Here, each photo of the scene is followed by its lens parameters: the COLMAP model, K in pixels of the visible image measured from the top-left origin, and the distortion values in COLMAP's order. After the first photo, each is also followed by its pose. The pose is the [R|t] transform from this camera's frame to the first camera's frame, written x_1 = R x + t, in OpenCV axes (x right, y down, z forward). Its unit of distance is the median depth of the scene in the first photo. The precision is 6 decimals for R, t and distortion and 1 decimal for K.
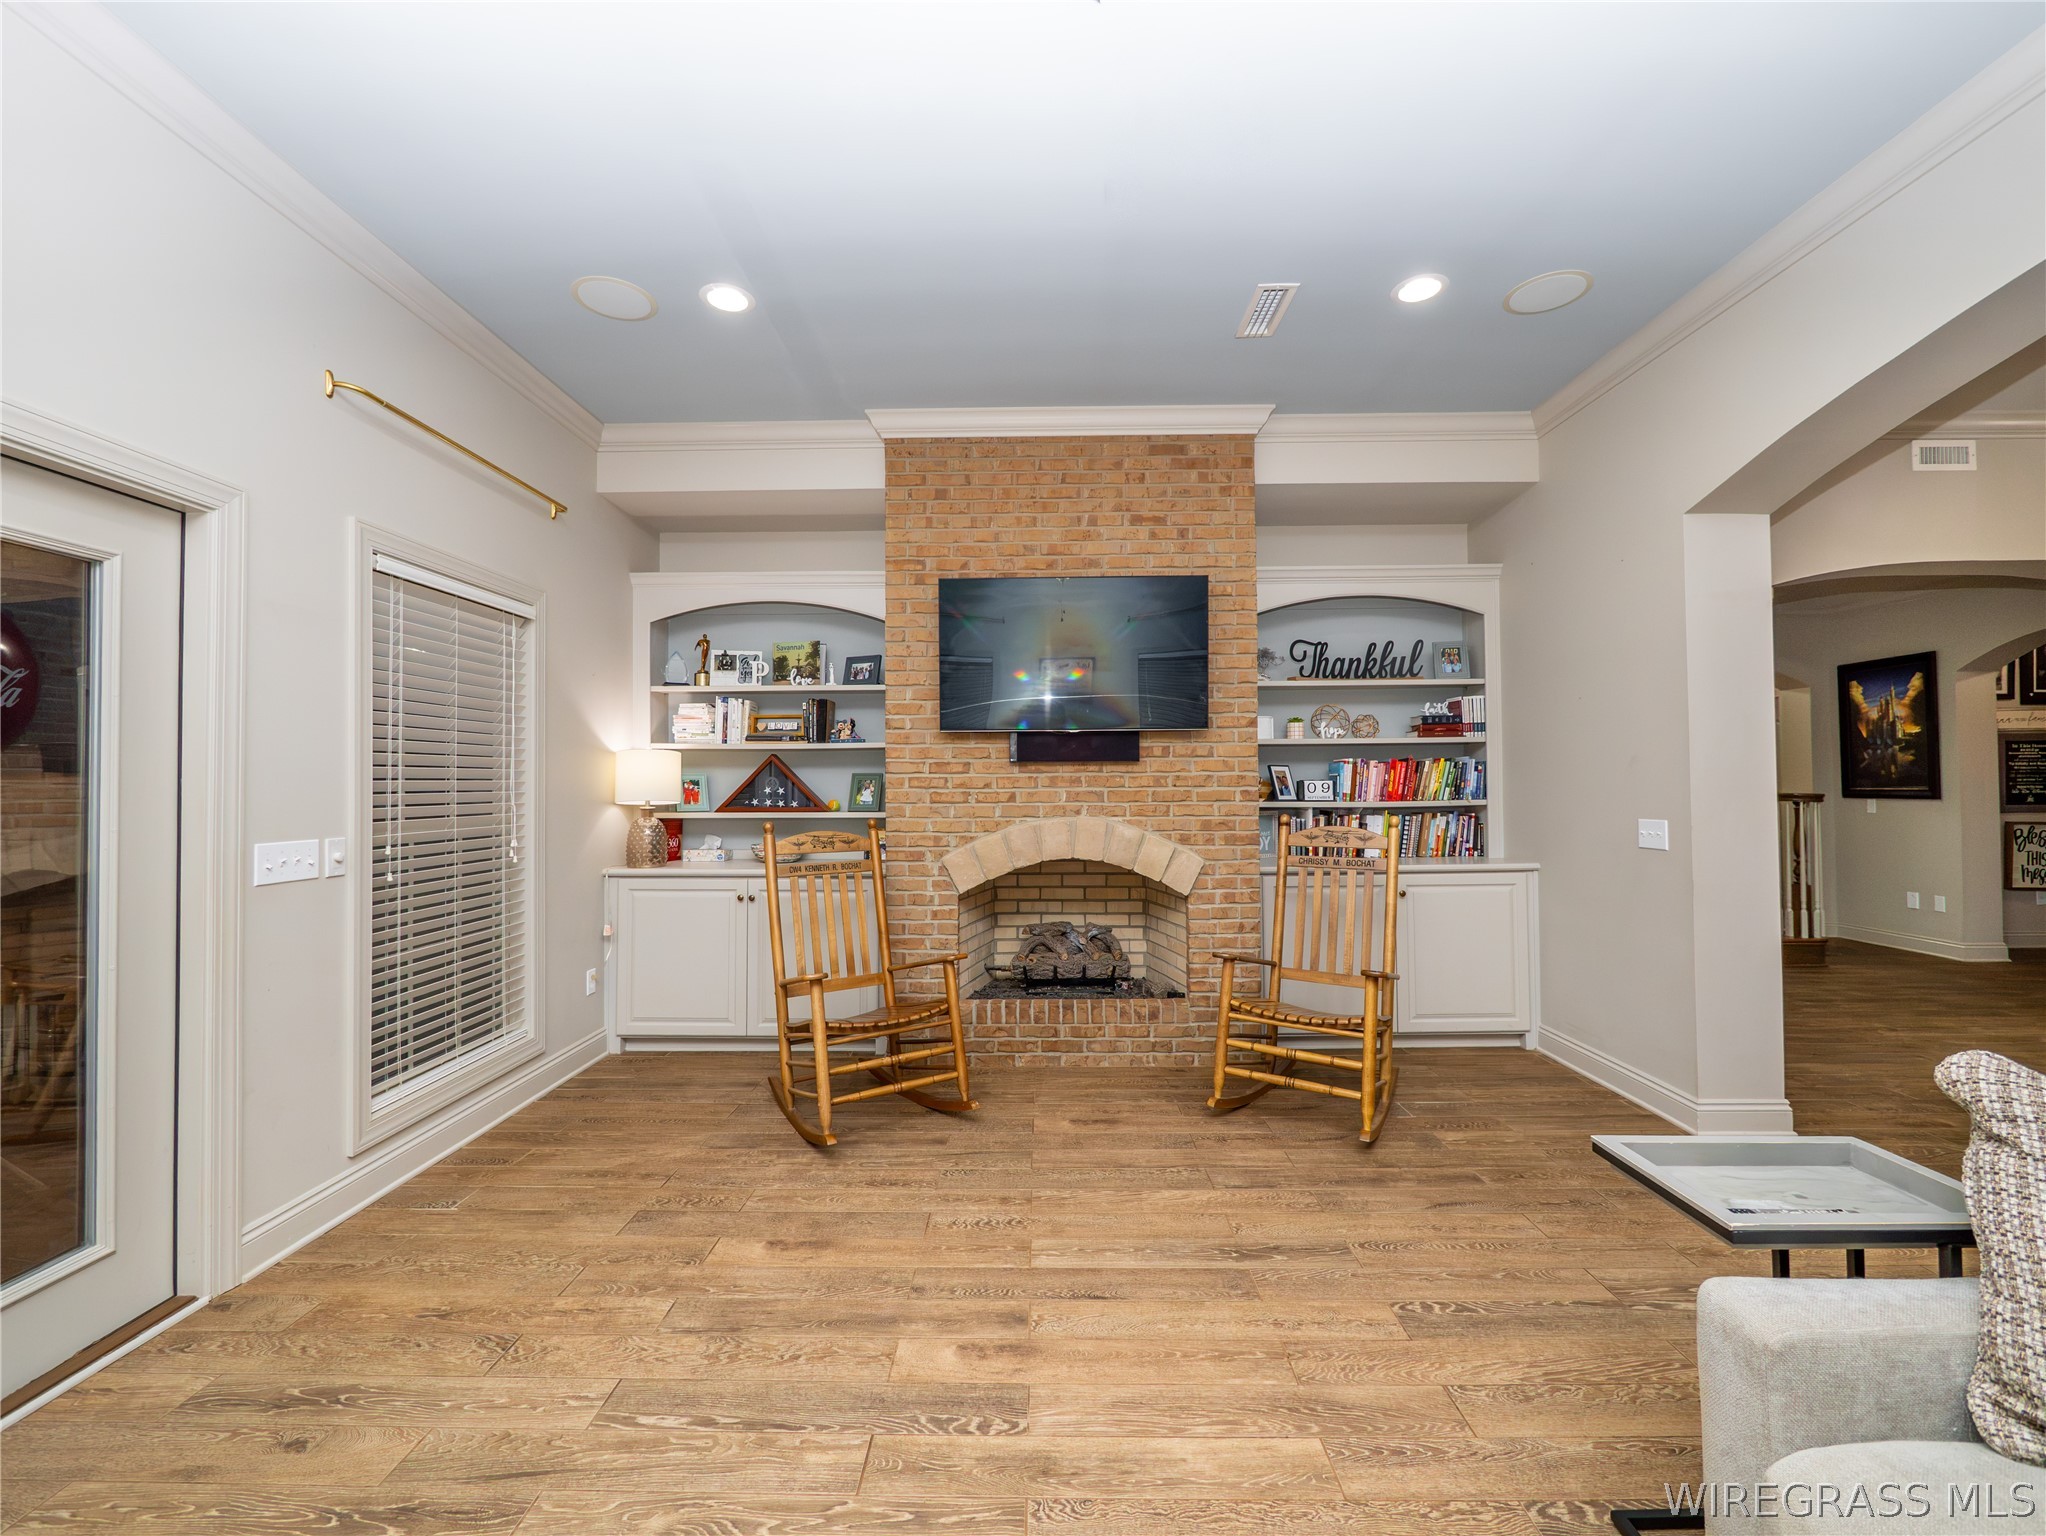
lens RADIAL K [[861.7, 0, 1034.4], [0, 861.7, 770.9], [0, 0, 1]] dist [-0.008999, 0.000504]
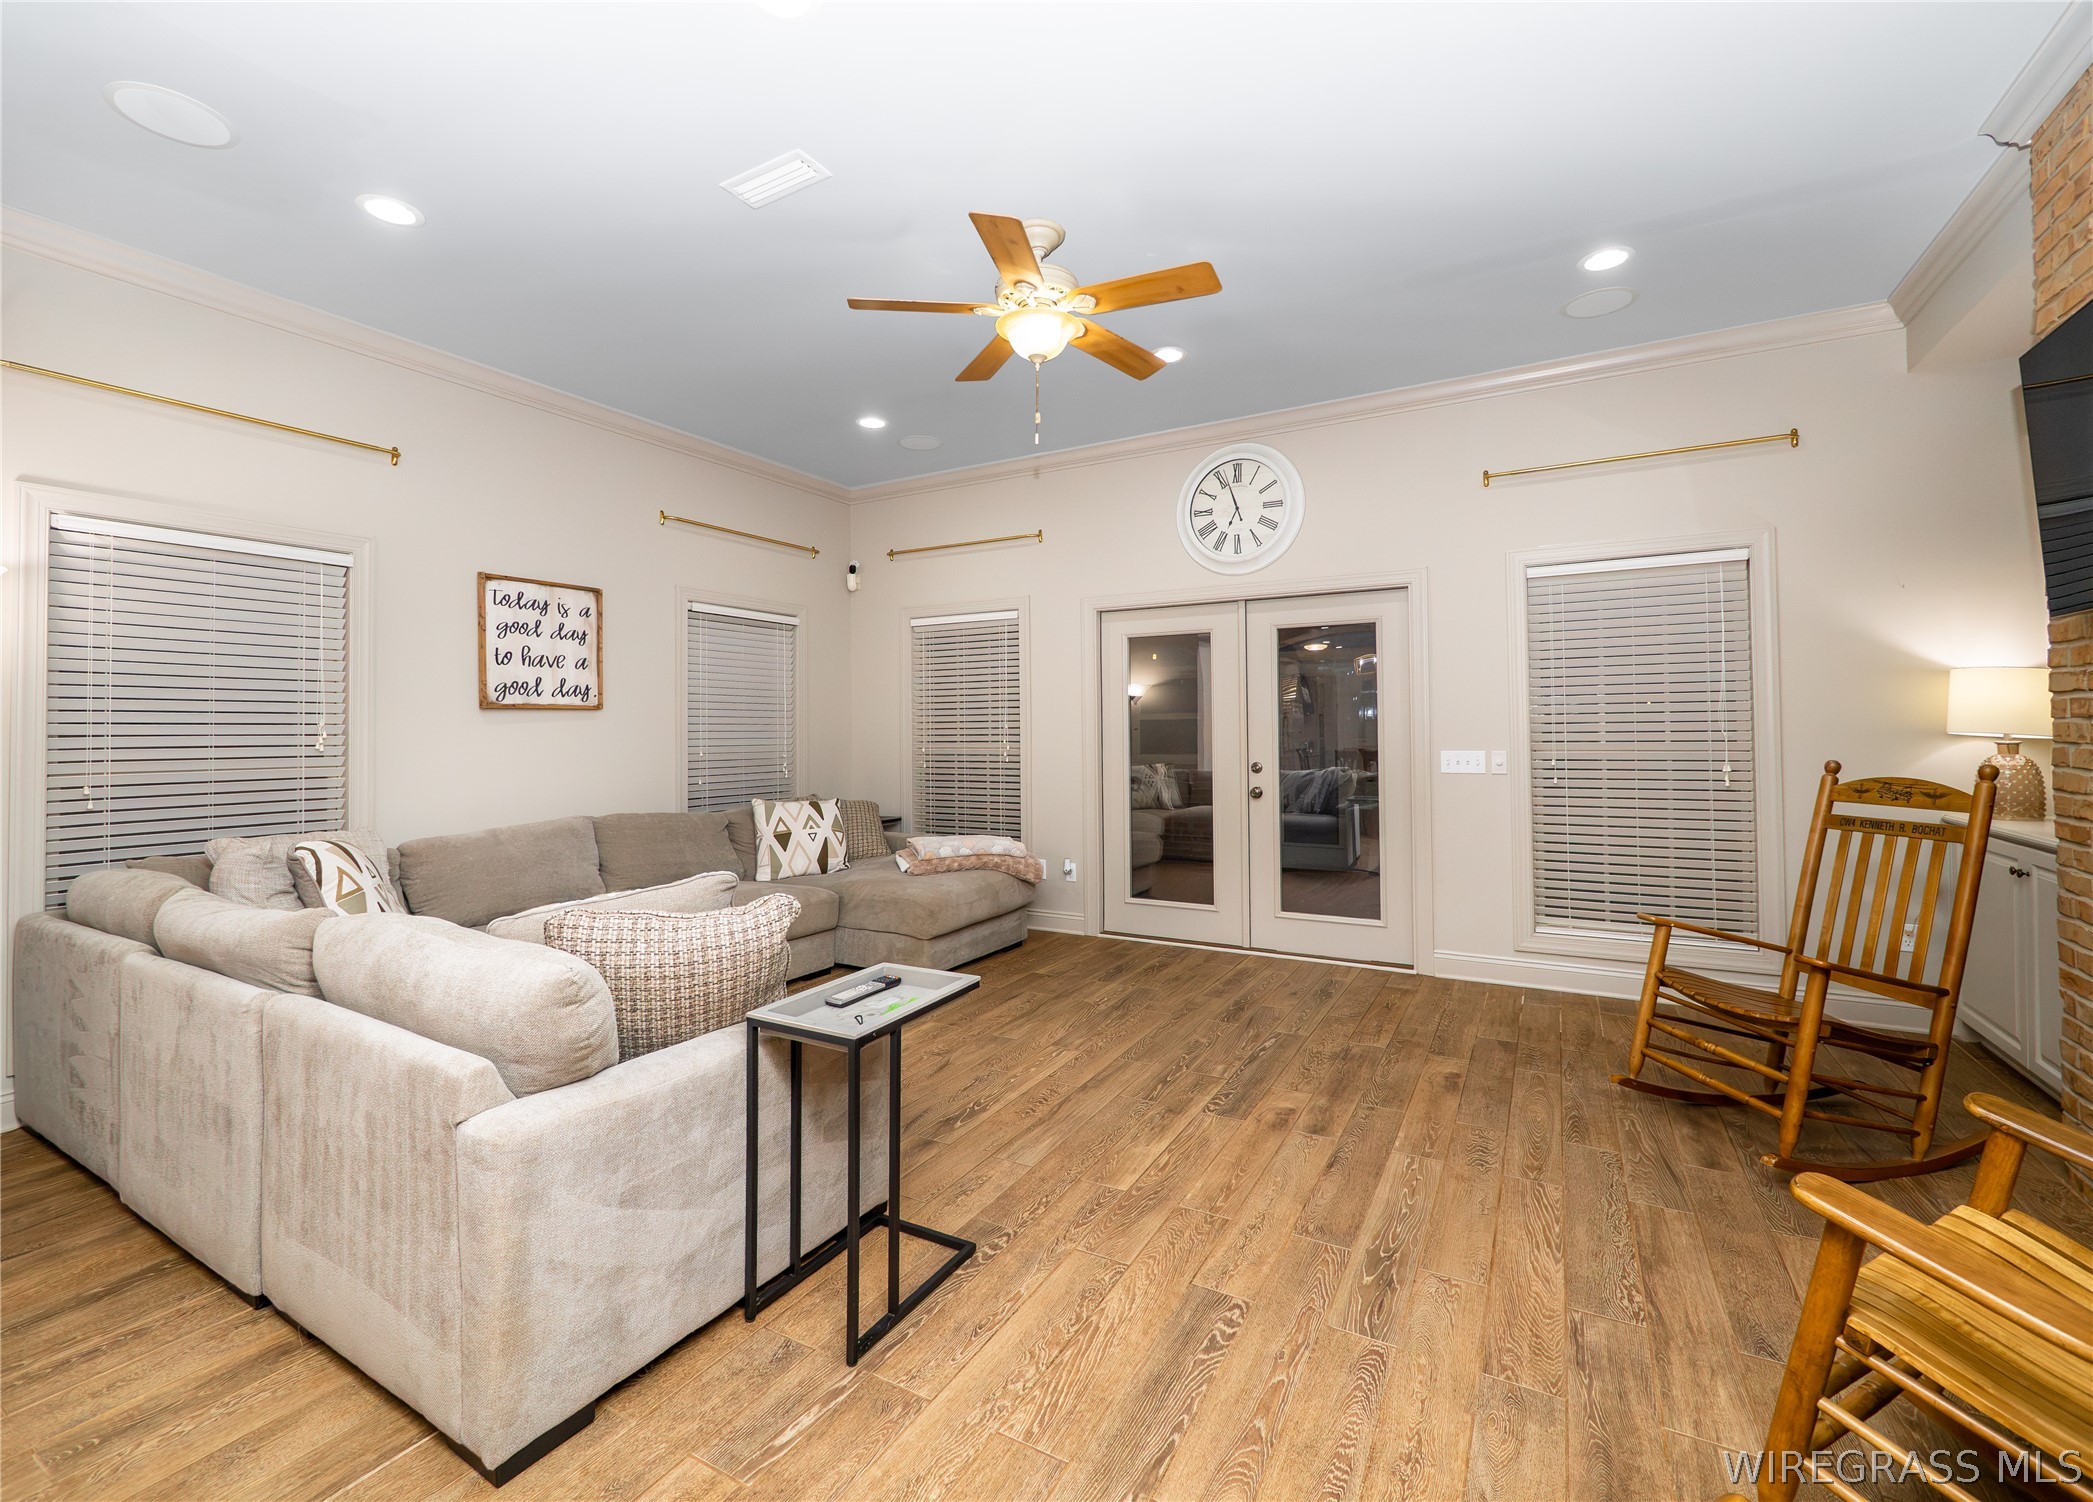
lens RADIAL K [[894.1, 0, 1040.8], [0, 894.1, 711.4], [0, 0, 1]] dist [-0.005223, 0.000656]
pose [[-0.487150, -0.006885, -0.873291, 1.659757], [0.028429, 0.999314, -0.023737, 0.028933], [0.872856, -0.036390, -0.486620, 1.597742]]
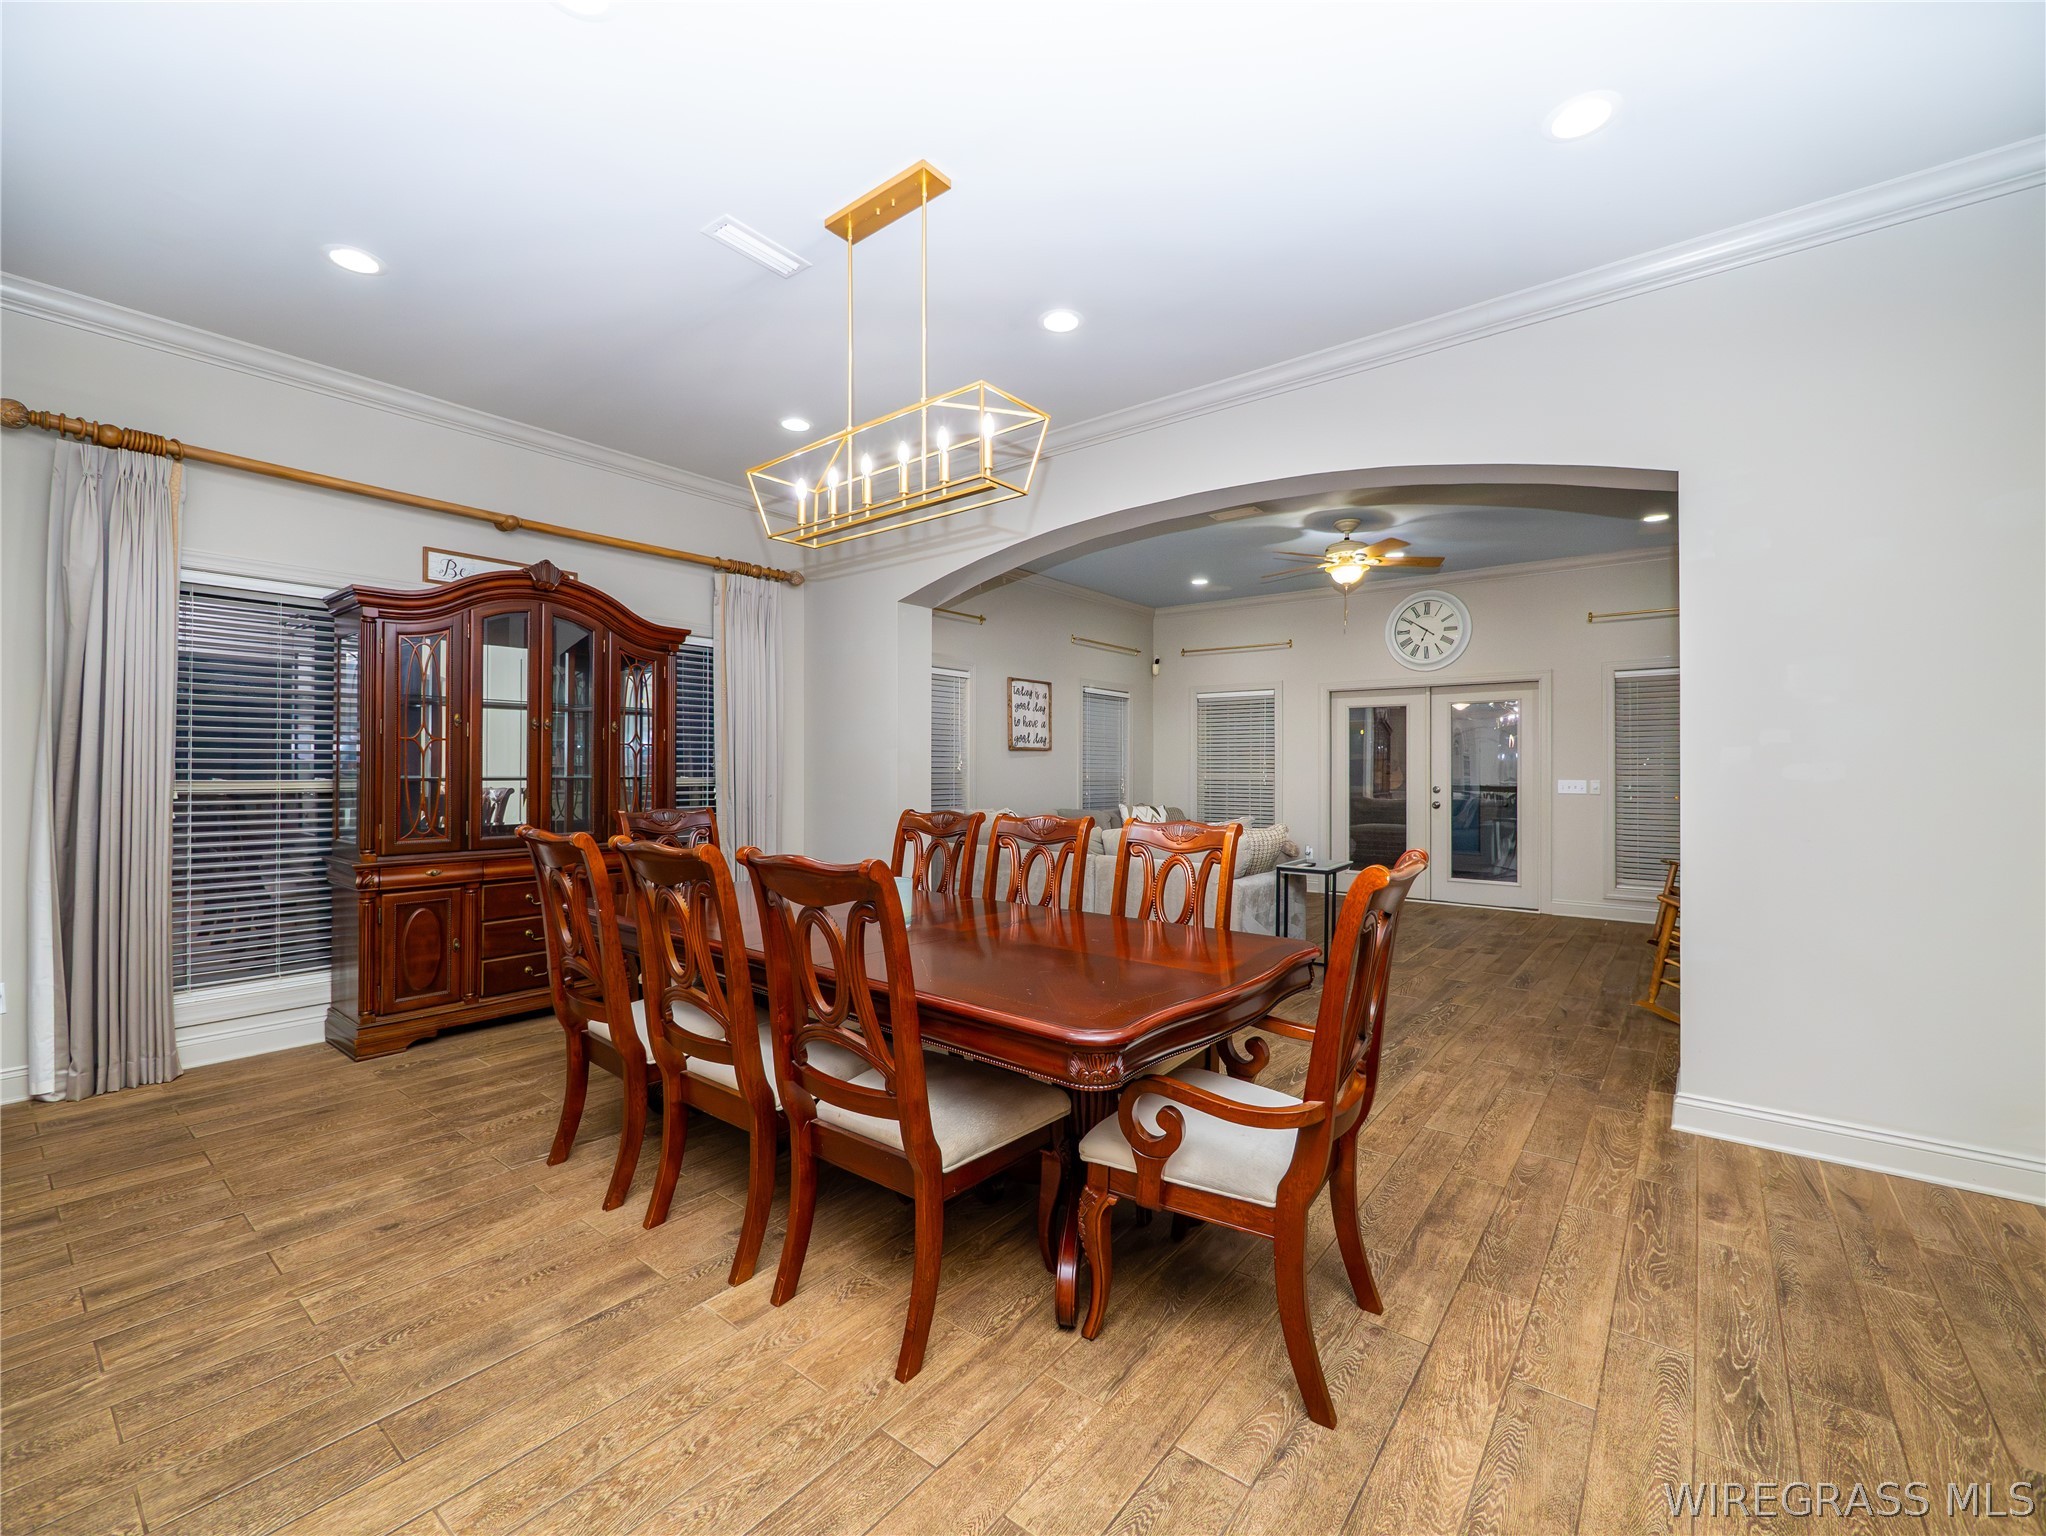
lens RADIAL K [[861.7, 0, 1021.8], [0, 861.7, 762.3], [0, 0, 1]] dist [-0.008999, 0.000504]
pose [[-0.610767, -0.001310, -0.791810, 3.745576], [0.014668, 0.999808, -0.012968, 0.043826], [0.791675, -0.019534, -0.610630, 1.836142]]
